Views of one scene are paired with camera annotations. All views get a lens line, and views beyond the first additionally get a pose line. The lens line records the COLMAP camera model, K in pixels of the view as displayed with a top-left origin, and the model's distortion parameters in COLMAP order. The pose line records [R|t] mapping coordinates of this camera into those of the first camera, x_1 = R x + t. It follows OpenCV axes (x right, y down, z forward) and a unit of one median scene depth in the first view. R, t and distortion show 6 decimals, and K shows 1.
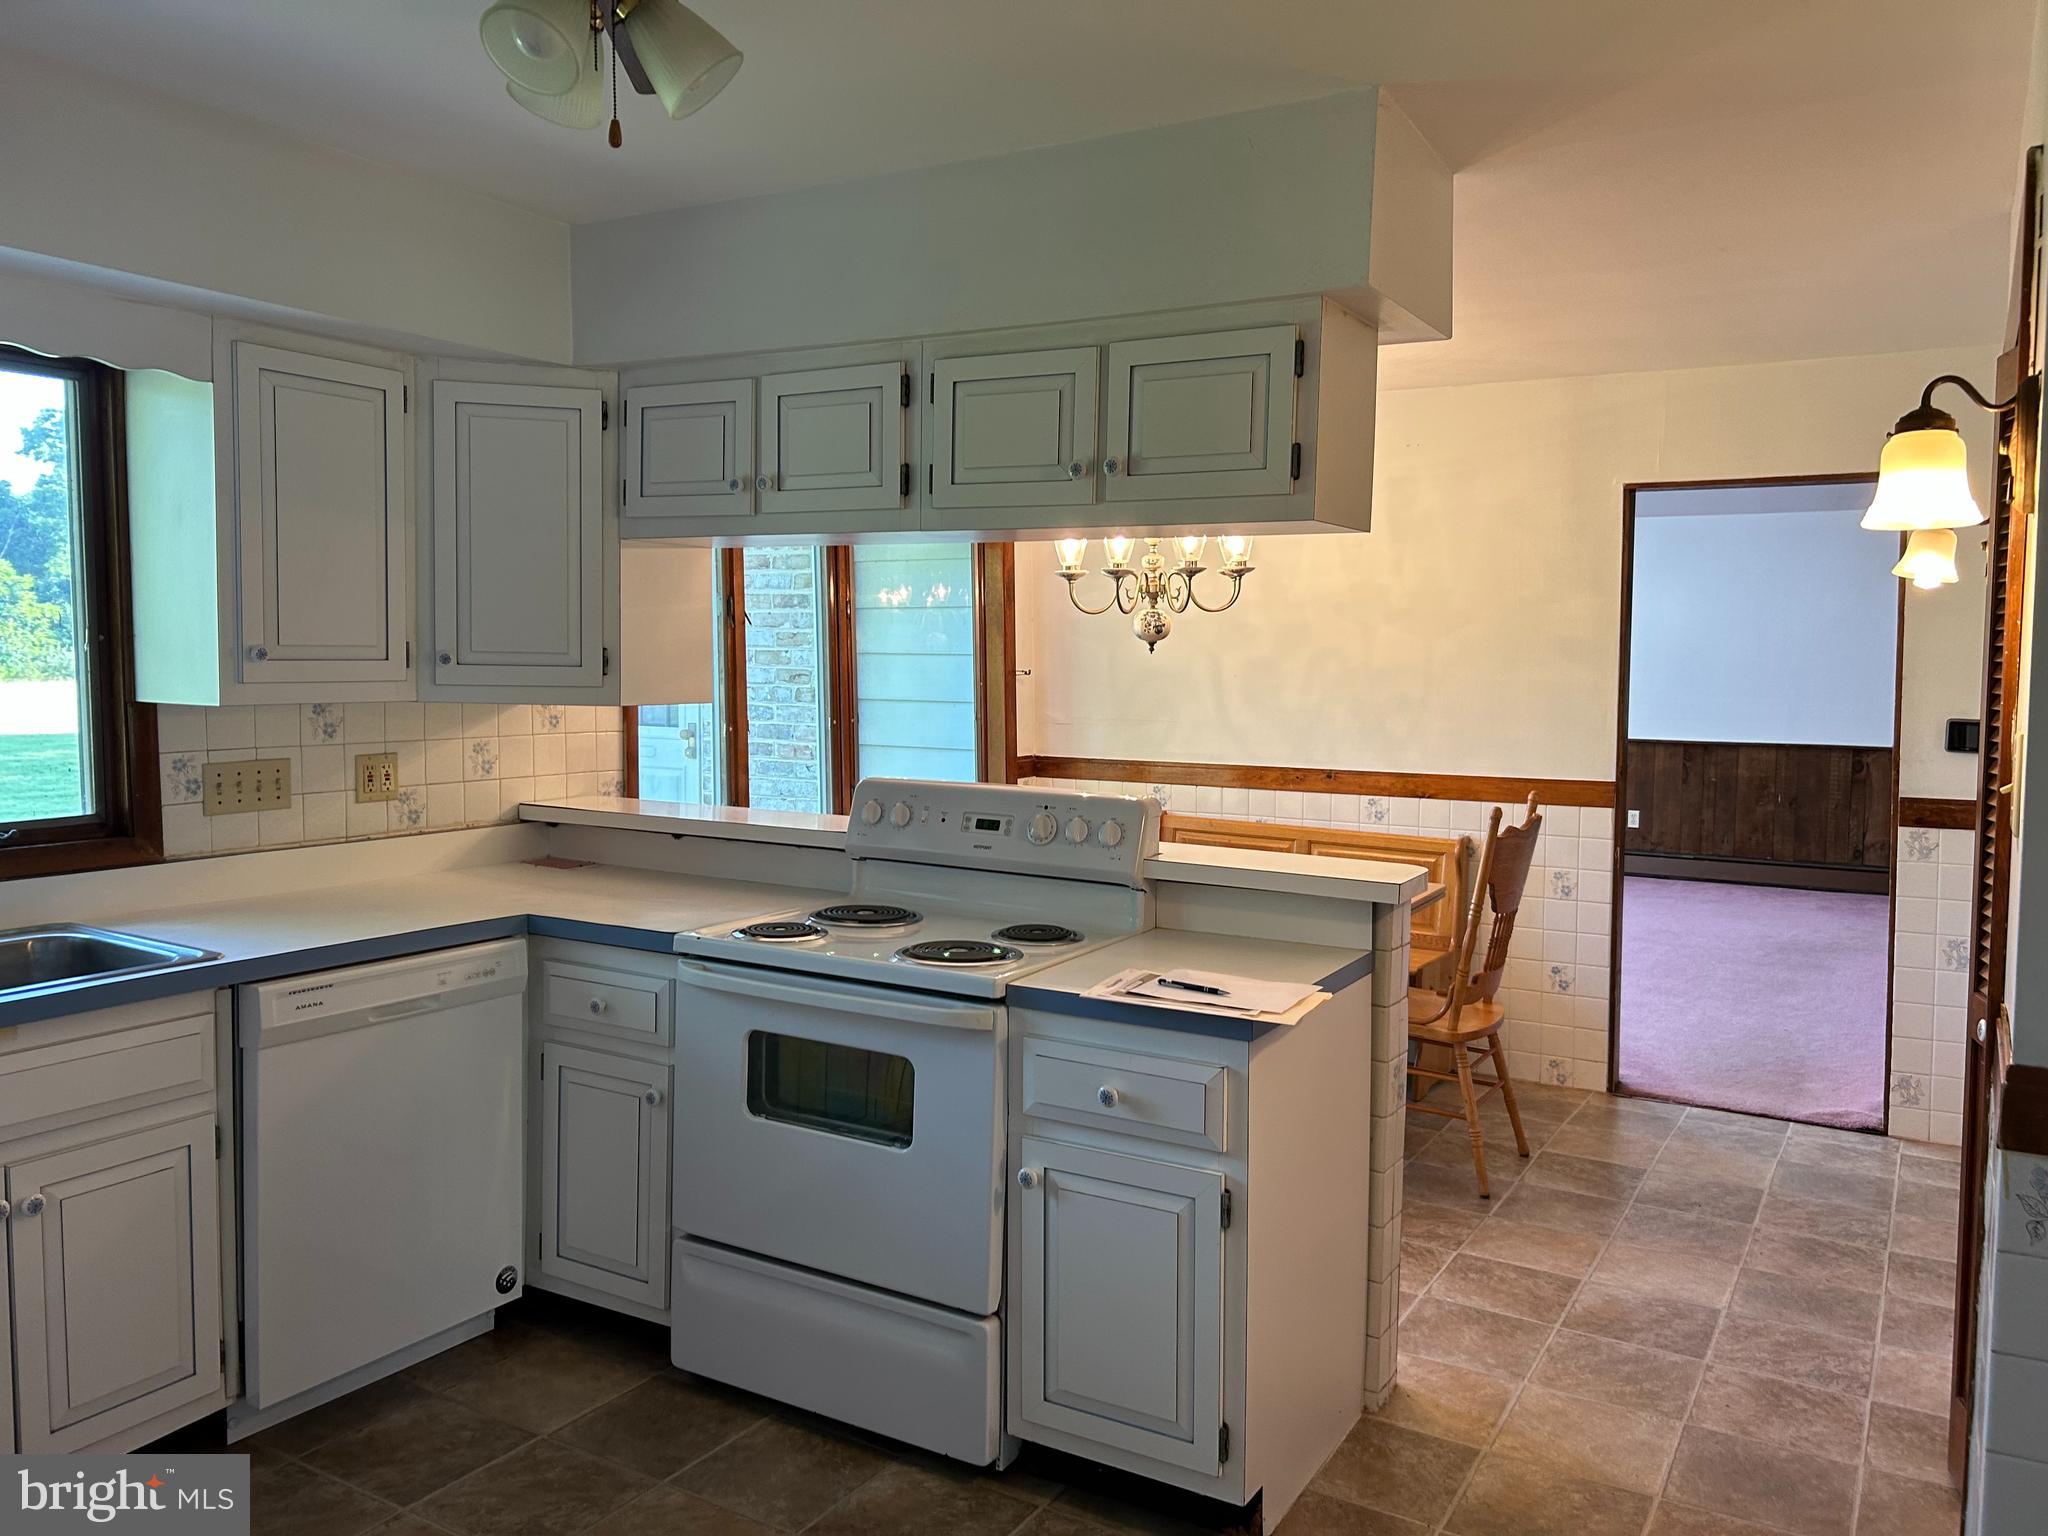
lens RADIAL K [[1543.8, 0, 1025.2], [0, 1543.8, 755.2], [0, 0, 1]] dist [0.065037, -0.071500]
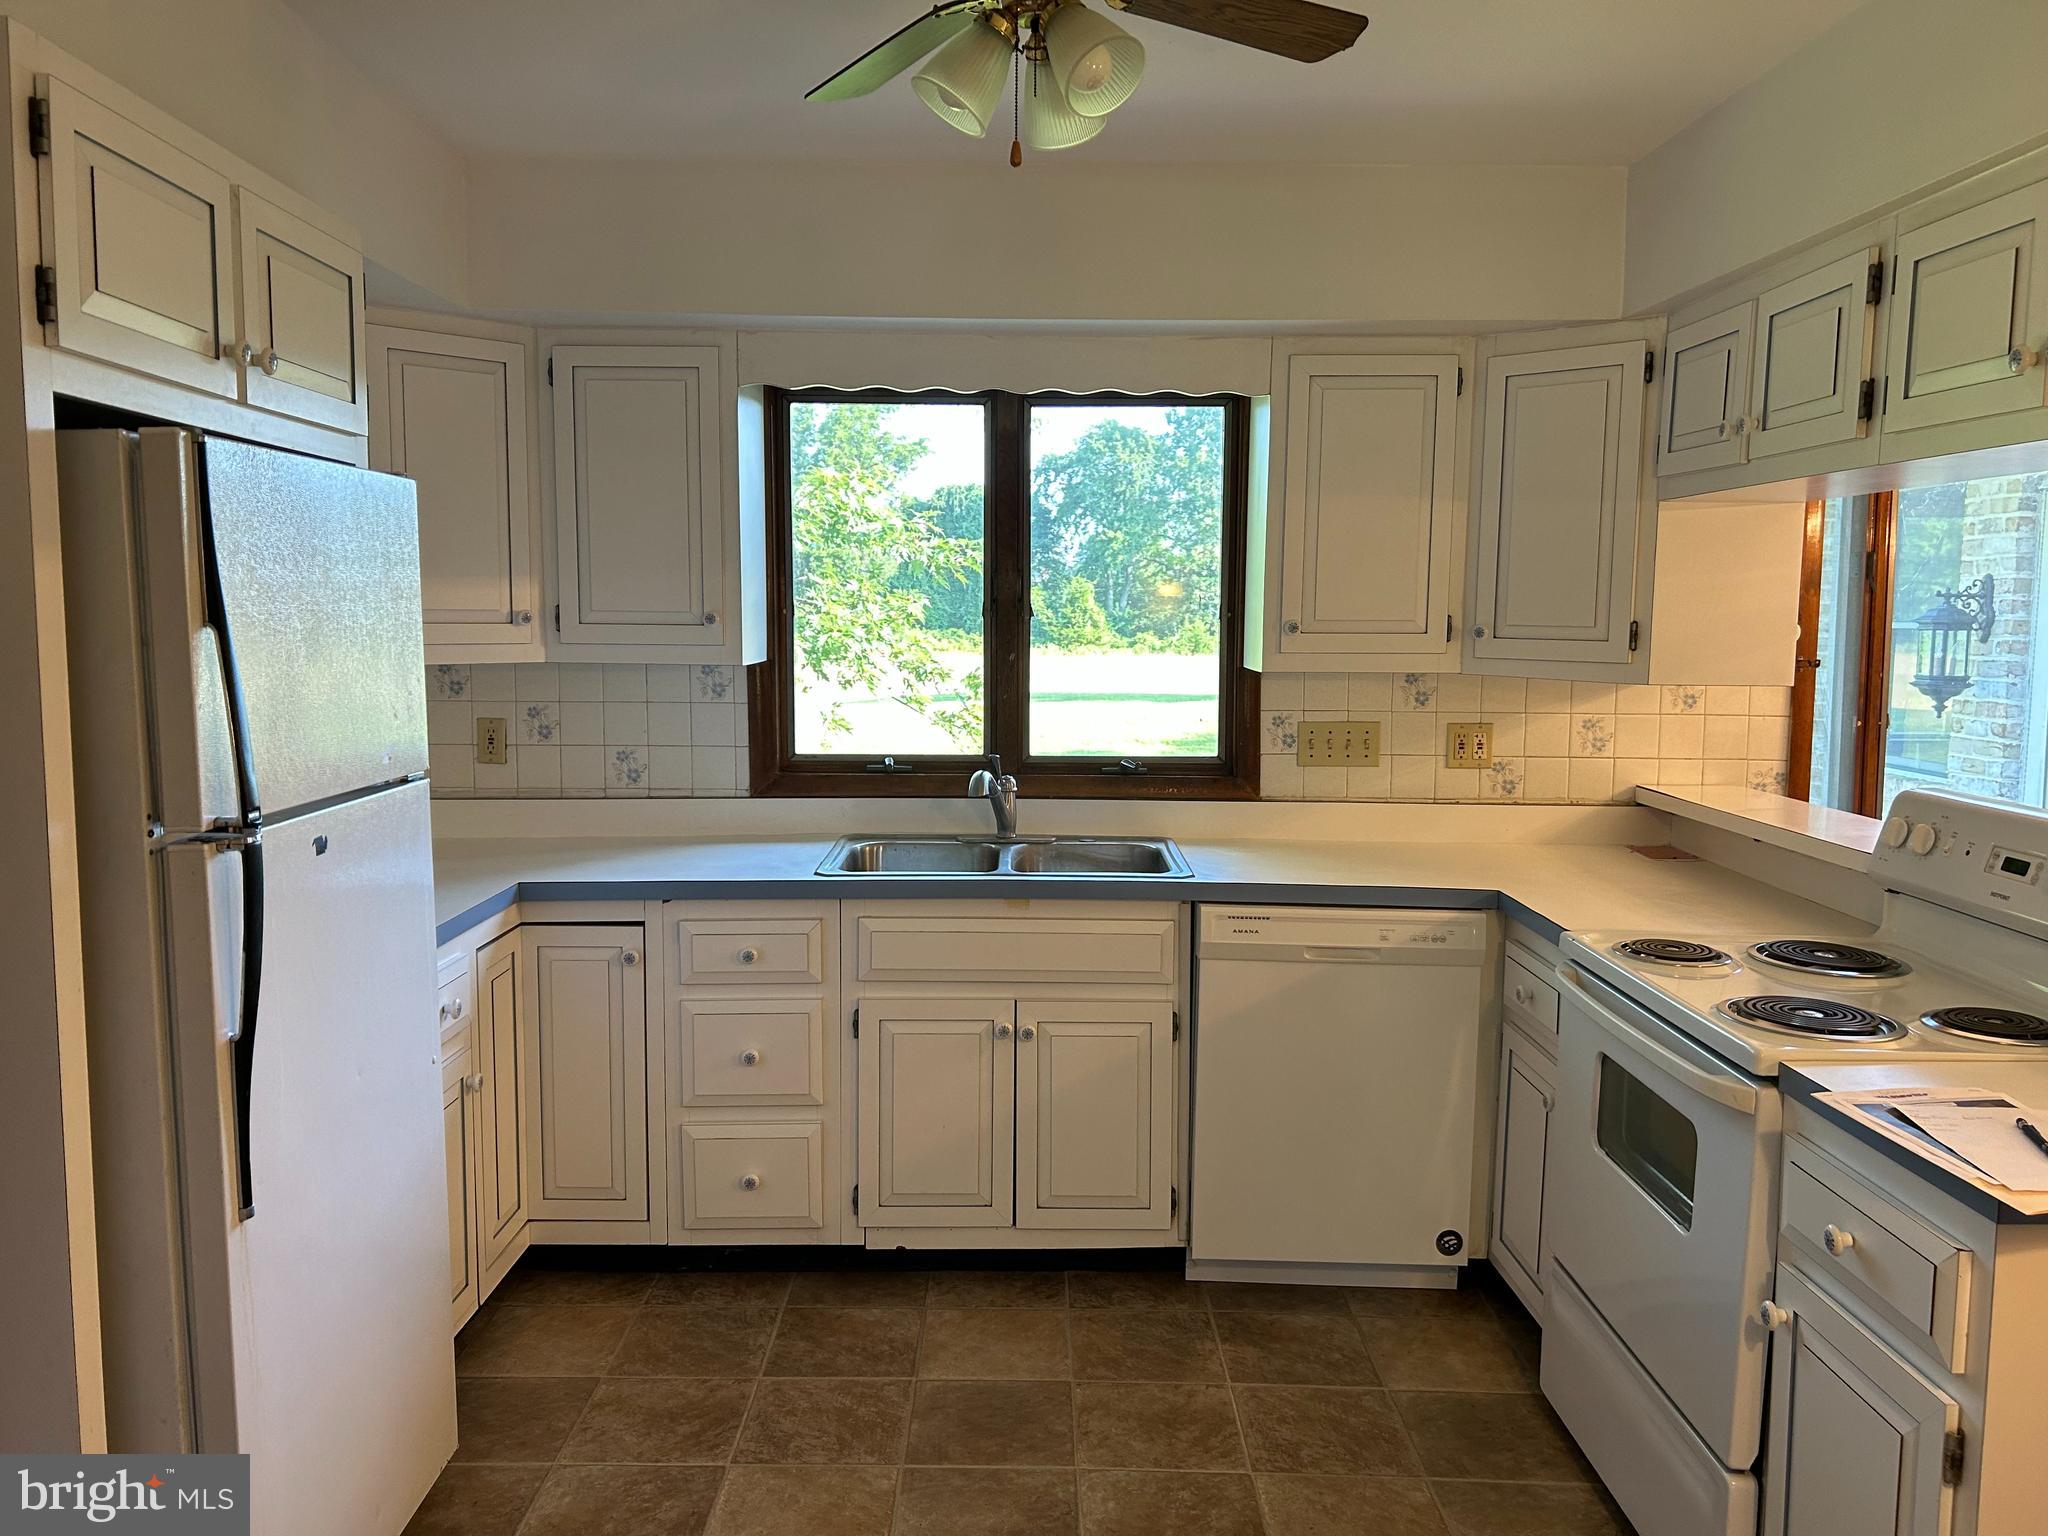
lens RADIAL K [[1543.8, 0, 1028.4], [0, 1543.8, 774.0], [0, 0, 1]] dist [0.065037, -0.071500]
pose [[0.503337, 0.085002, -0.859899, 0.375082], [-0.061721, 0.996145, 0.062342, -0.015250], [0.861883, 0.021695, 0.506643, 0.237471]]
